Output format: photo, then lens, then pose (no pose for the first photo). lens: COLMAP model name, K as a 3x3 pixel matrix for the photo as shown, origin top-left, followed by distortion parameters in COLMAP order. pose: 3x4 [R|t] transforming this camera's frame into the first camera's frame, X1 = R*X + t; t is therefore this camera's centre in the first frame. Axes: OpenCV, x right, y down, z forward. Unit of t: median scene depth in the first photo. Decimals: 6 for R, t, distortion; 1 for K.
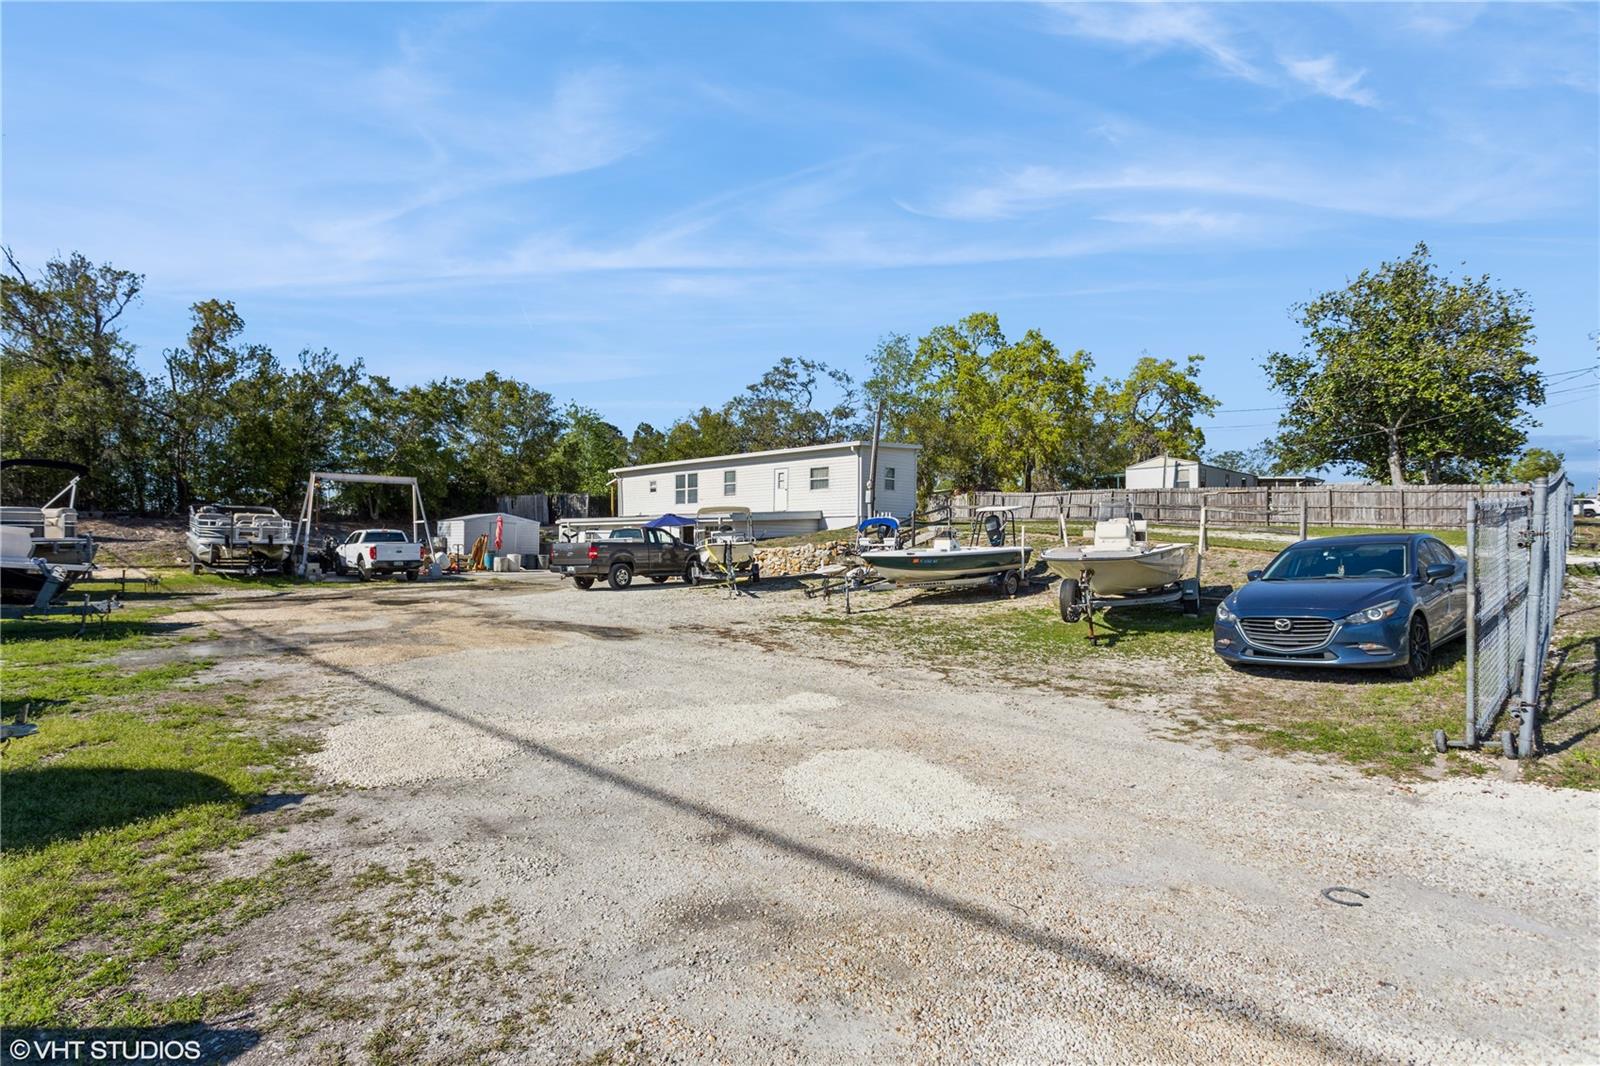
lens RADIAL K [[777.3, 0, 805.3], [0, 777.3, 536.7], [0, 0, 1]] dist [0.001755, 0.000451]
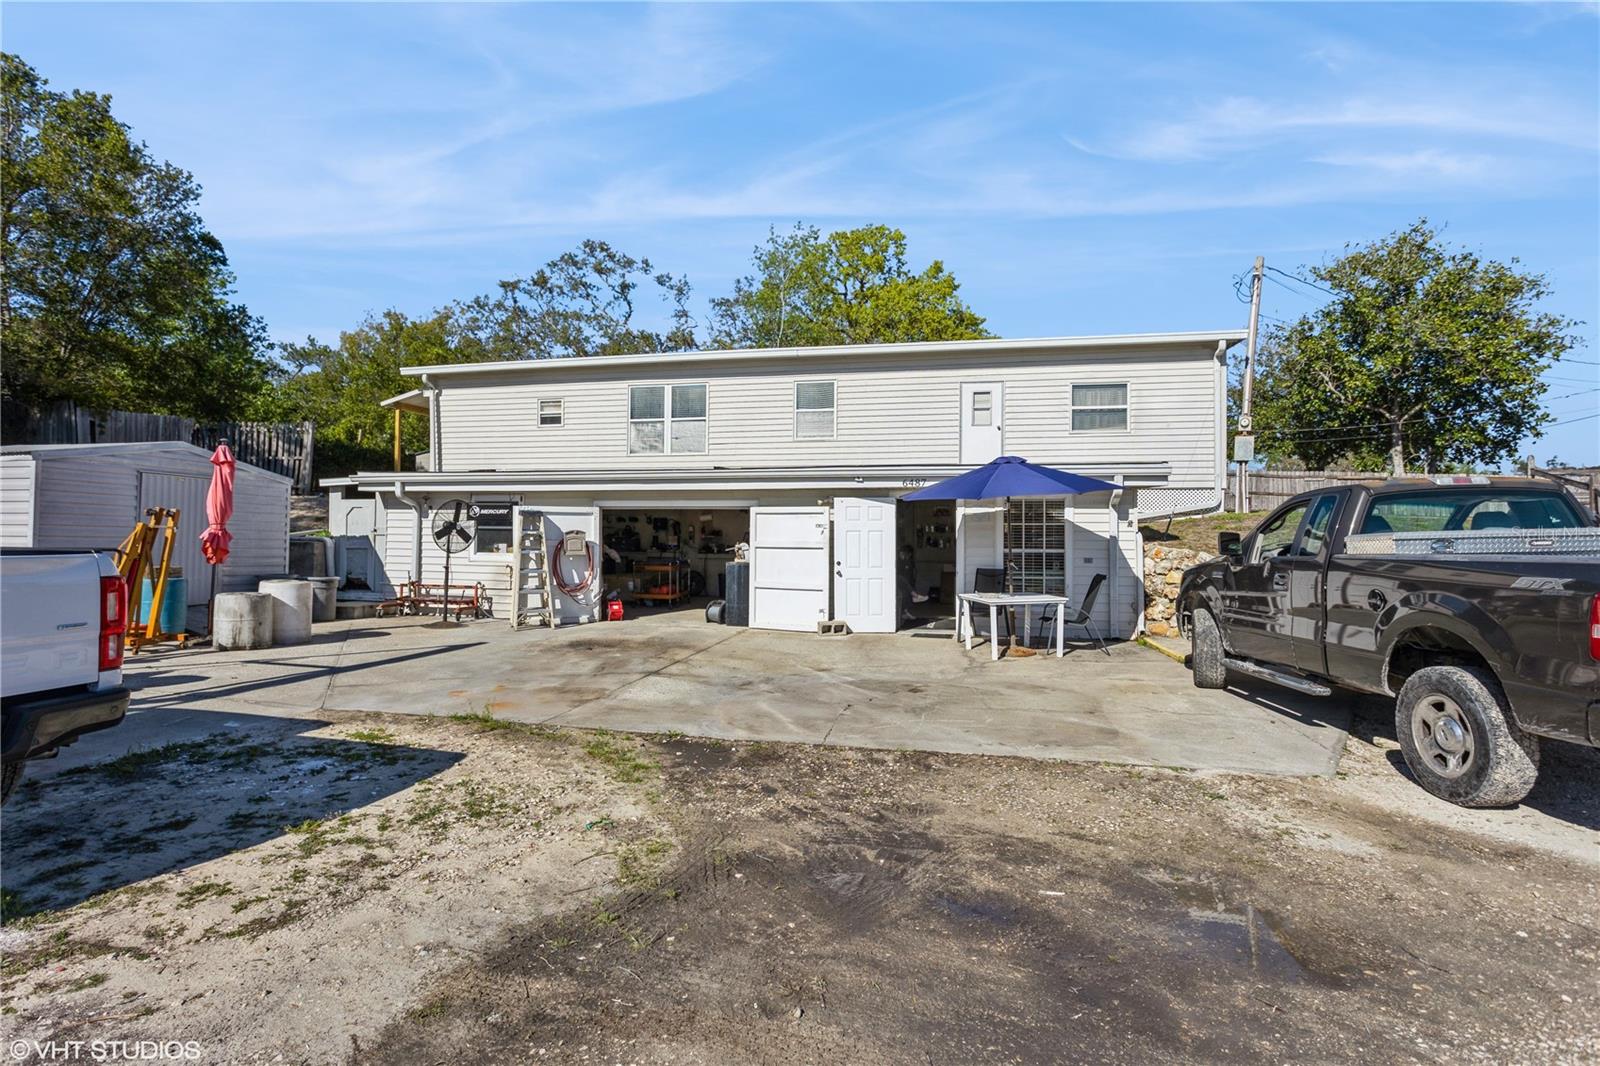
lens RADIAL K [[794.2, 0, 800.0], [0, 794.2, 533.0], [0, 0, 1]] dist [0.025239, 0.000116]
pose [[0.870135, 0.009284, 0.492726, -0.343098], [-0.014679, 0.999867, 0.007082, -0.000029], [-0.492595, -0.013395, 0.870156, 0.613807]]
